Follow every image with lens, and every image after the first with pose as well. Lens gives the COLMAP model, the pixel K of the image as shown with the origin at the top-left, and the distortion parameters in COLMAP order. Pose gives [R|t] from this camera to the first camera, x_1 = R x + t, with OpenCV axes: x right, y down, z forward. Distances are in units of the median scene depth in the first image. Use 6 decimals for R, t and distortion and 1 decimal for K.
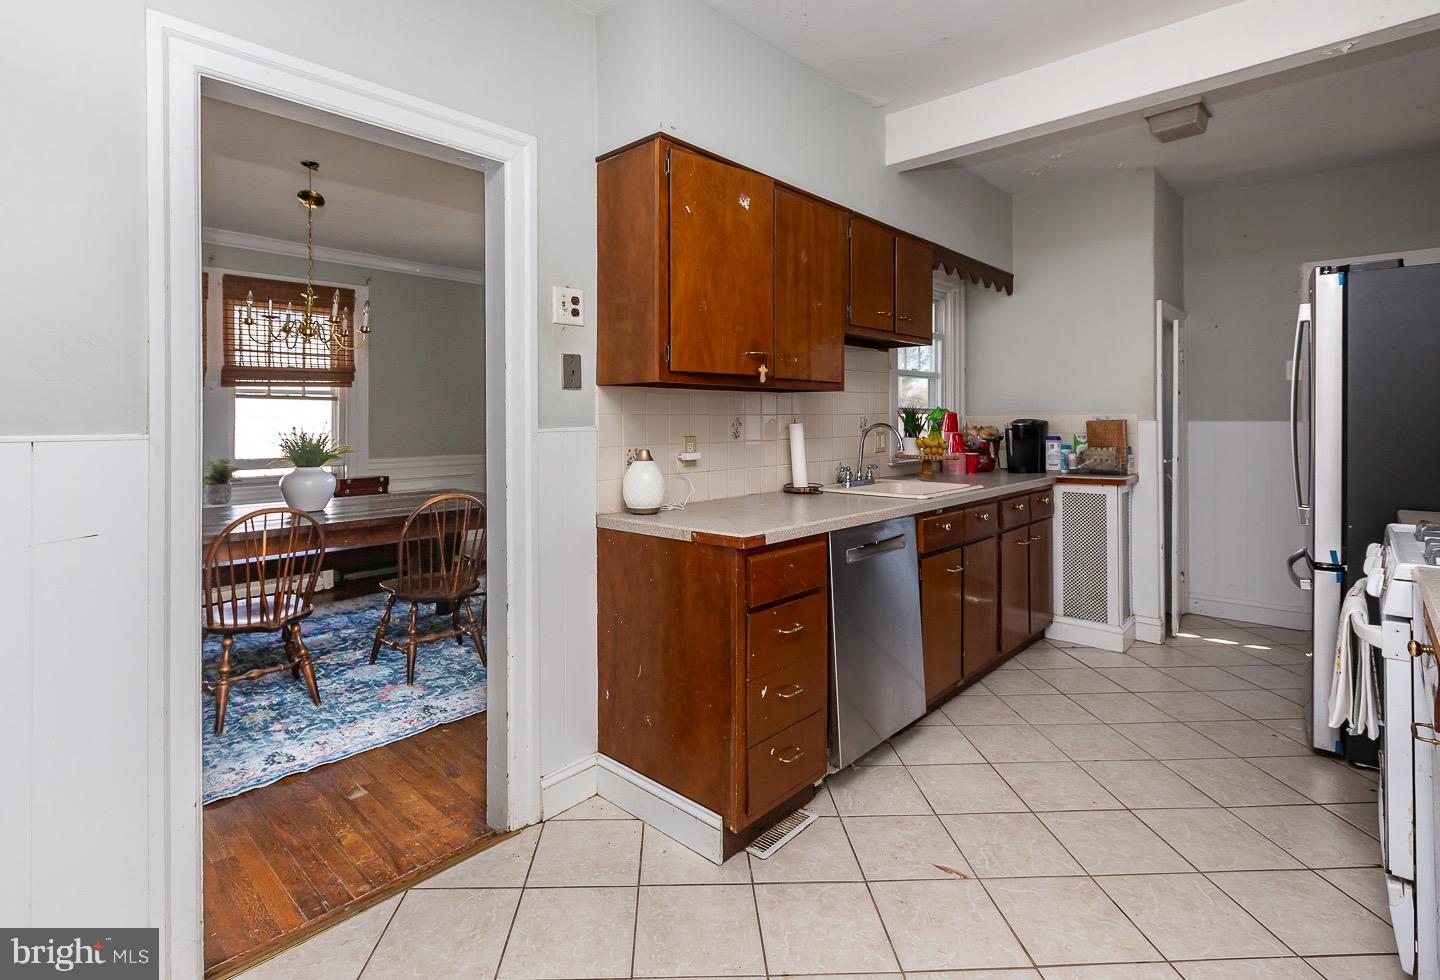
lens RADIAL K [[711.4, 0, 720.3], [0, 711.4, 417.7], [0, 0, 1]] dist [-0.000607, -0.000627]
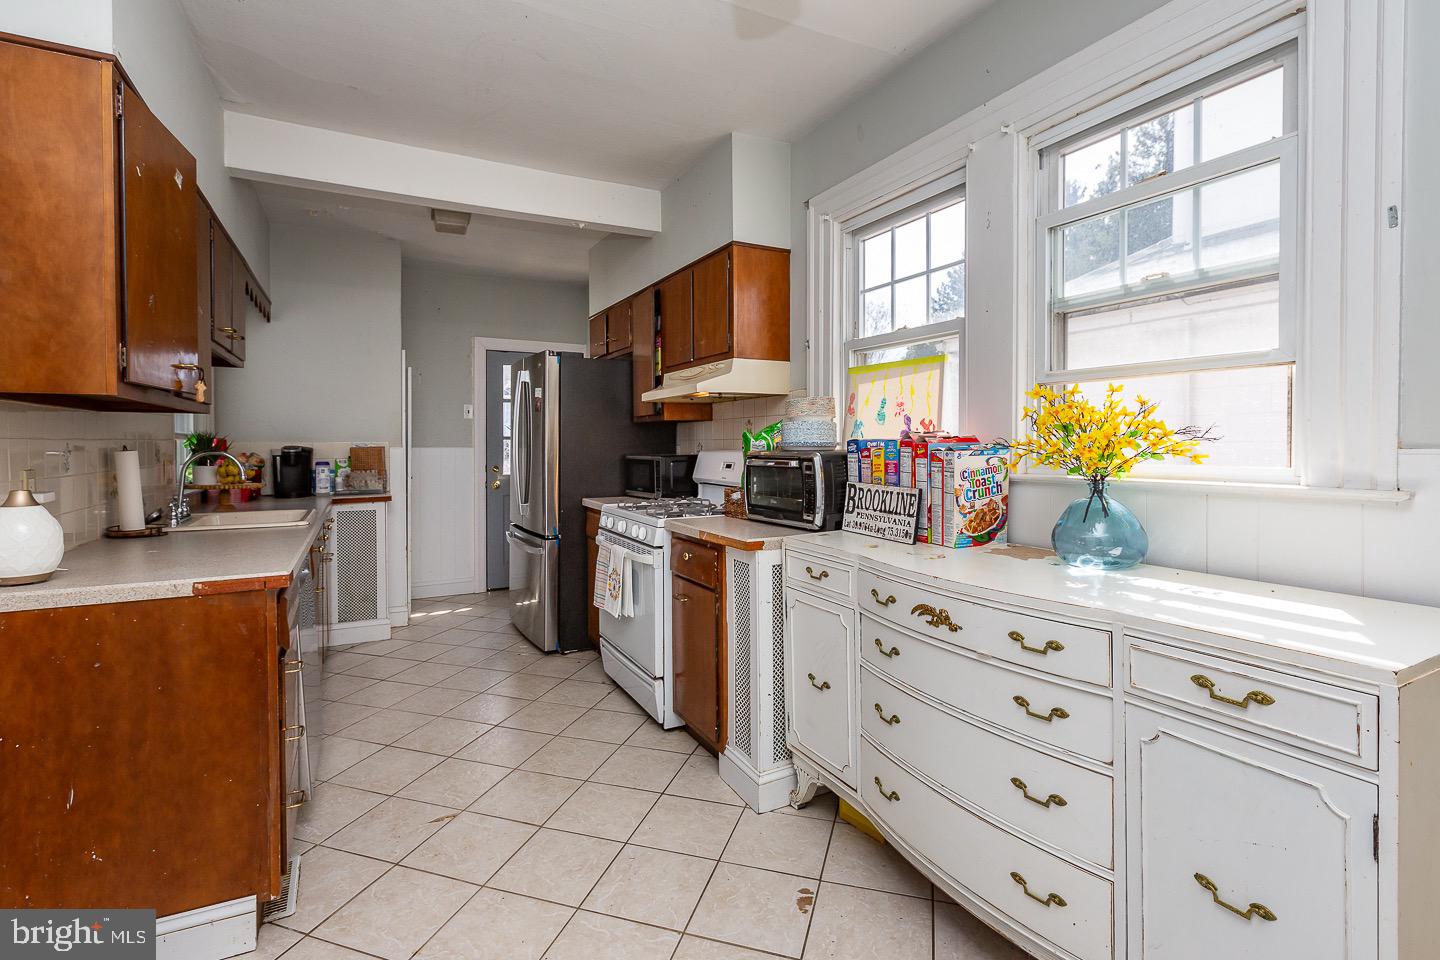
lens RADIAL K [[660.8, 0, 720.8], [0, 660.8, 466.4], [0, 0, 1]] dist [-0.000612, -0.000249]
pose [[0.331344, -0.028101, 0.943091, -0.370569], [-0.002788, 0.999523, 0.030762, 0.000593], [-0.943506, -0.012822, 0.331108, 0.122695]]
